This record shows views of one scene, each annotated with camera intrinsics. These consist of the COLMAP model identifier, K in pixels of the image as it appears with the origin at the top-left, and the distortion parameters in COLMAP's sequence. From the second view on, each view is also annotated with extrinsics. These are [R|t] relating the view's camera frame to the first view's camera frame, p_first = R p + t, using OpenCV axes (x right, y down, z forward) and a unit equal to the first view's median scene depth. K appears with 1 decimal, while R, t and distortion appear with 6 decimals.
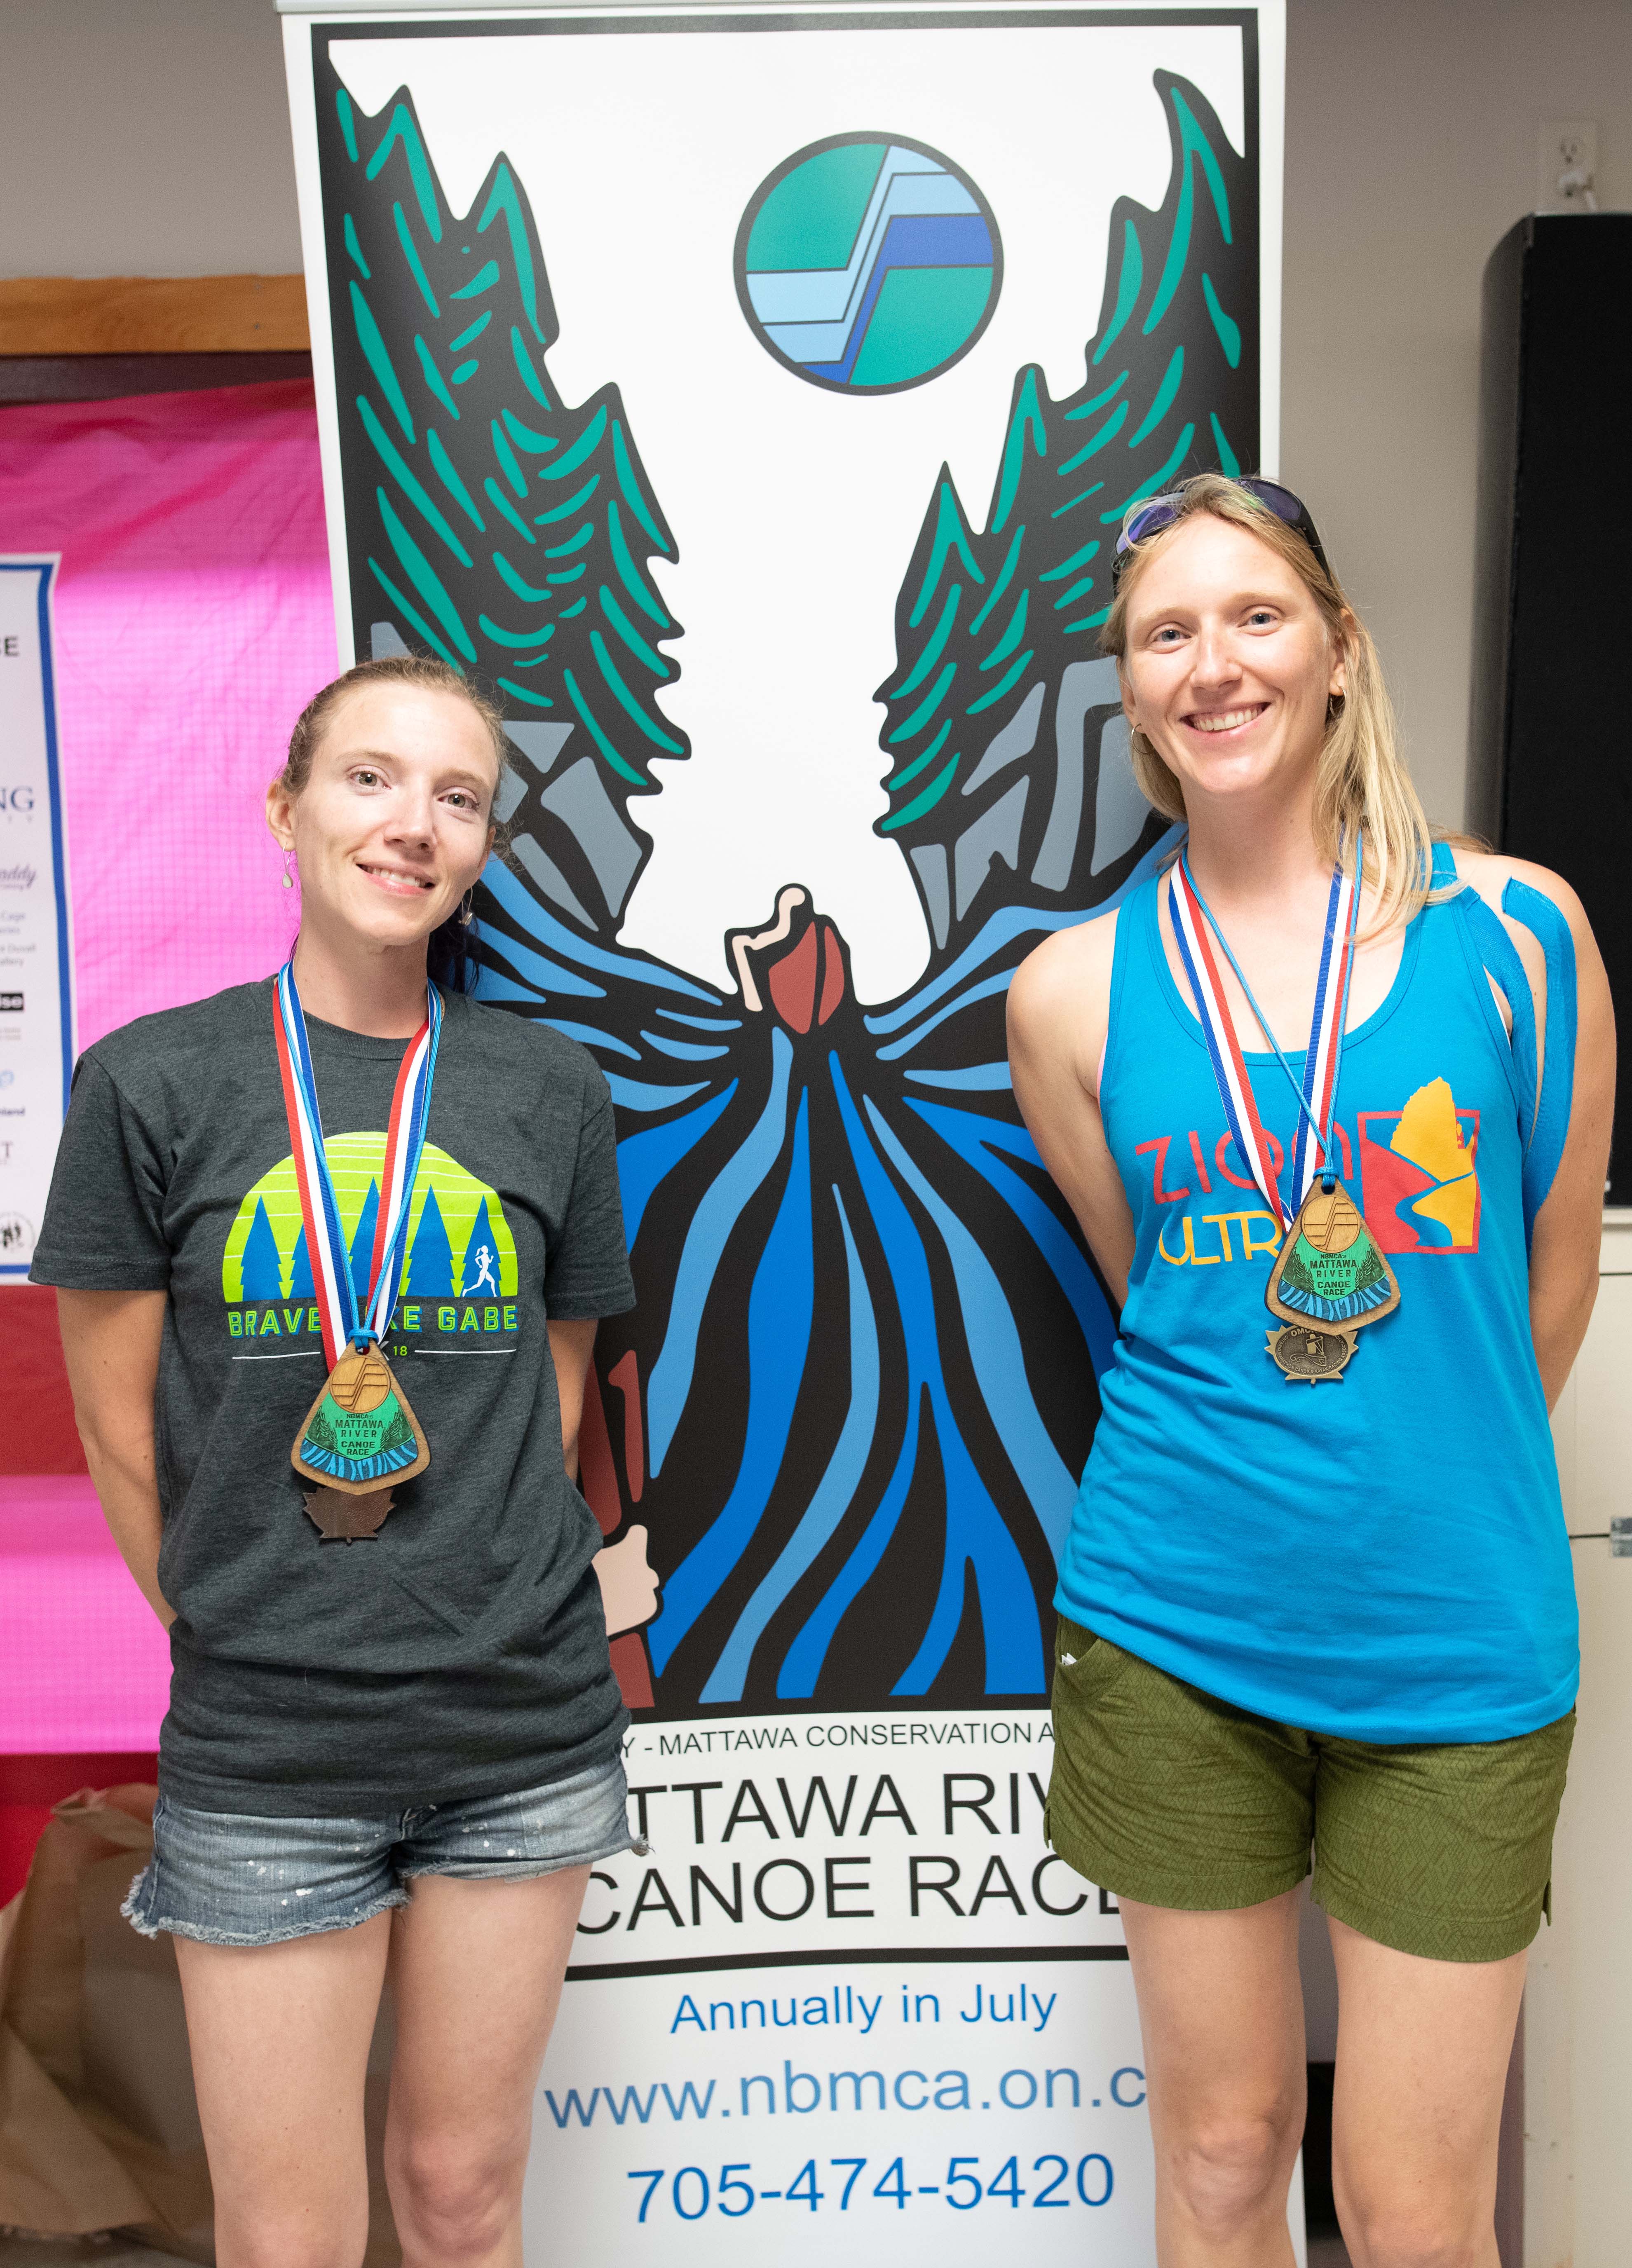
lens RADIAL K [[2212.7, 0, 957.3], [0, 2212.7, 1196.5], [0, 0, 1]] dist [-0.035804, 0.000000]
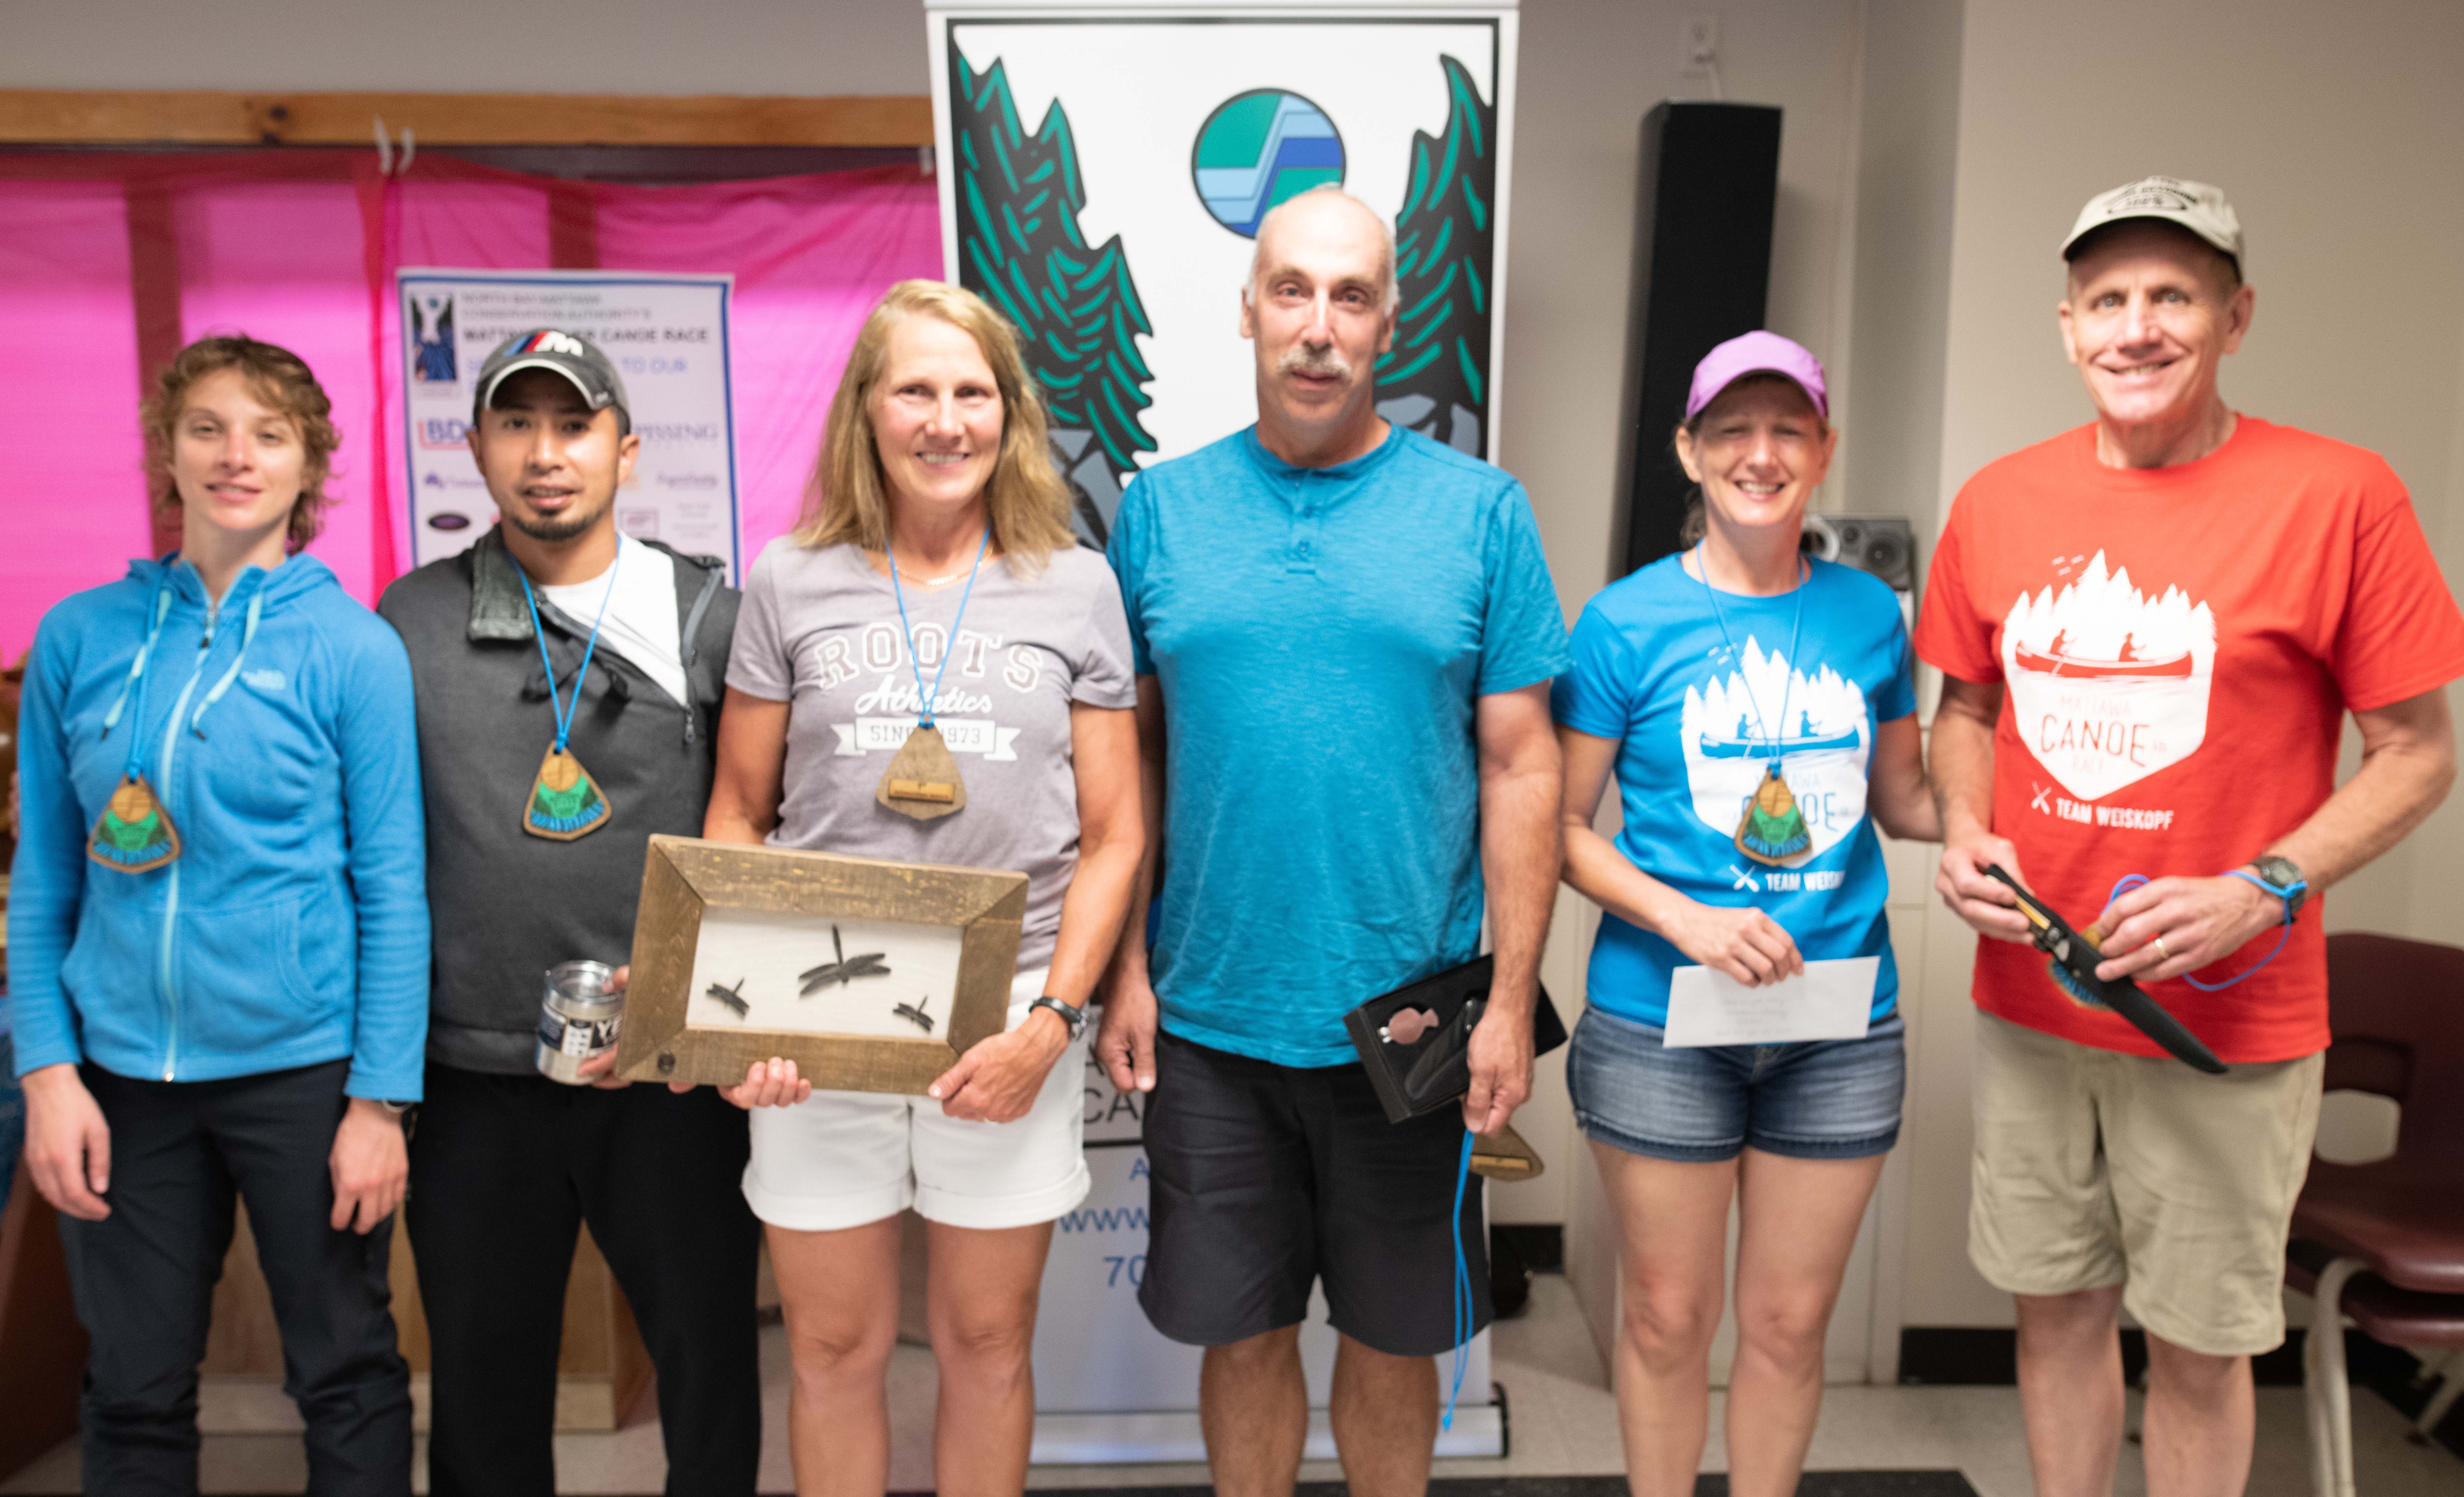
lens RADIAL K [[1726.2, 0, 1249.3], [0, 1726.2, 768.1], [0, 0, 1]] dist [-0.055970, 0.035802]
pose [[0.999777, 0.017700, 0.011523, -0.062092], [-0.018618, 0.996198, 0.085102, -0.070058], [-0.009973, -0.085297, 0.996306, -0.365907]]
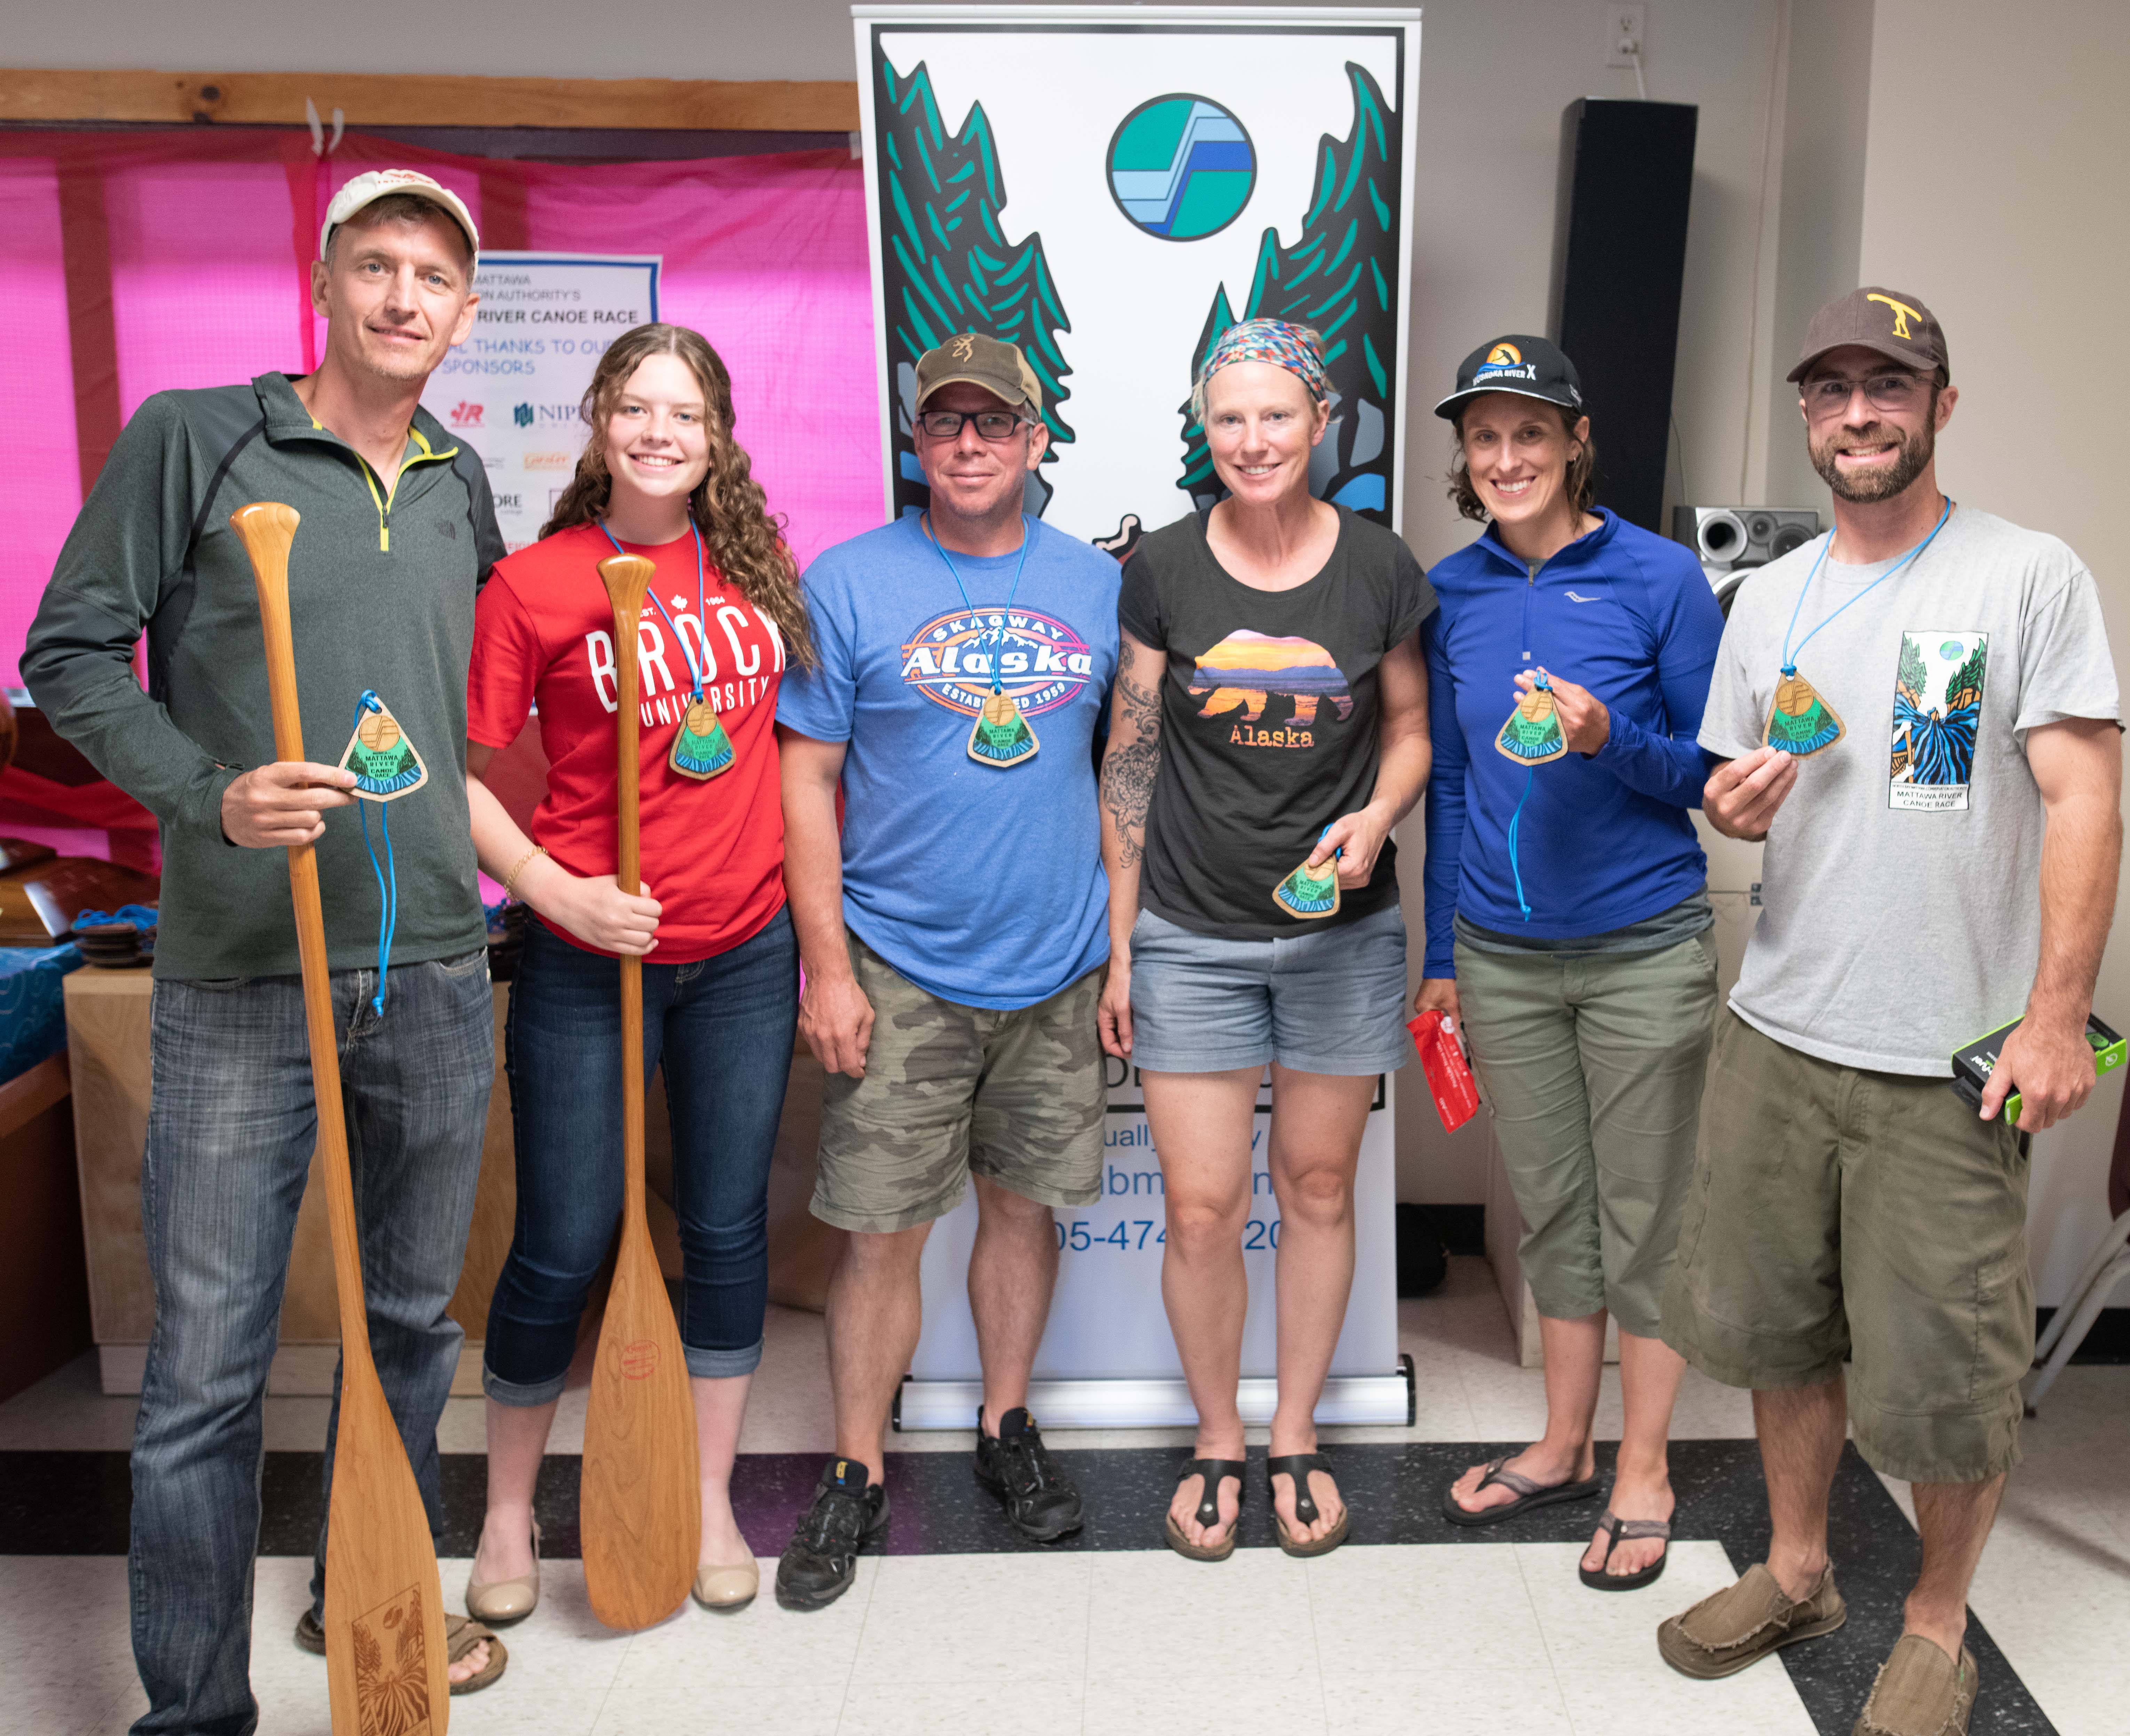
lens RADIAL K [[1964.0, 0, 1245.8], [0, 1964.0, 813.6], [0, 0, 1]] dist [-0.065914, 0.055383]
pose [[0.999492, 0.025759, 0.018775, -0.004557], [-0.027547, 0.994380, 0.102220, -0.066782], [-0.016036, -0.102685, 0.994585, -0.620973]]
